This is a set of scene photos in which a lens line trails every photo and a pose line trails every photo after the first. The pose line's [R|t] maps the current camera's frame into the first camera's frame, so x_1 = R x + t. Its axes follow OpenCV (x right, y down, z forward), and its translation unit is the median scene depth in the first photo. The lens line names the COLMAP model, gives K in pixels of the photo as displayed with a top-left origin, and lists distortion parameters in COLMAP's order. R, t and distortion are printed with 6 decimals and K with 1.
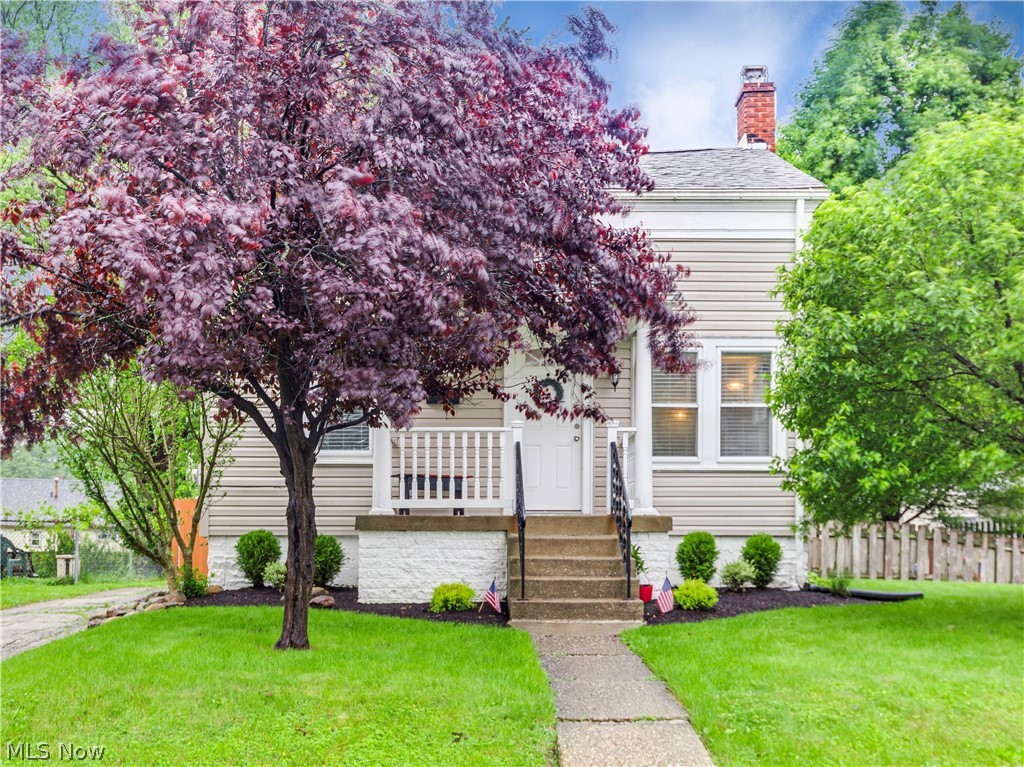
lens RADIAL K [[953.0, 0, 512.1], [0, 953.0, 382.3], [0, 0, 1]] dist [0.019171, 0.000000]
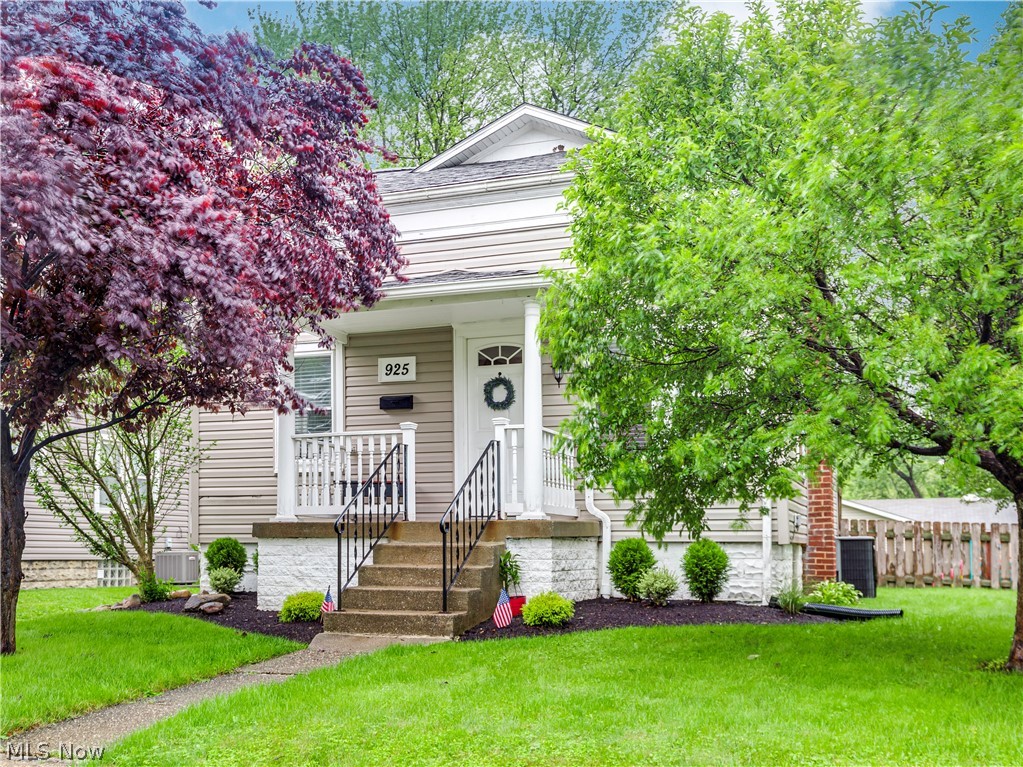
lens RADIAL K [[892.9, 0, 511.4], [0, 892.9, 385.1], [0, 0, 1]] dist [-0.009180, -0.005526]
pose [[0.954088, -0.054187, -0.294583, 0.377371], [0.048456, 0.998468, -0.026727, 0.033537], [0.295580, 0.011226, 0.955252, 0.183048]]
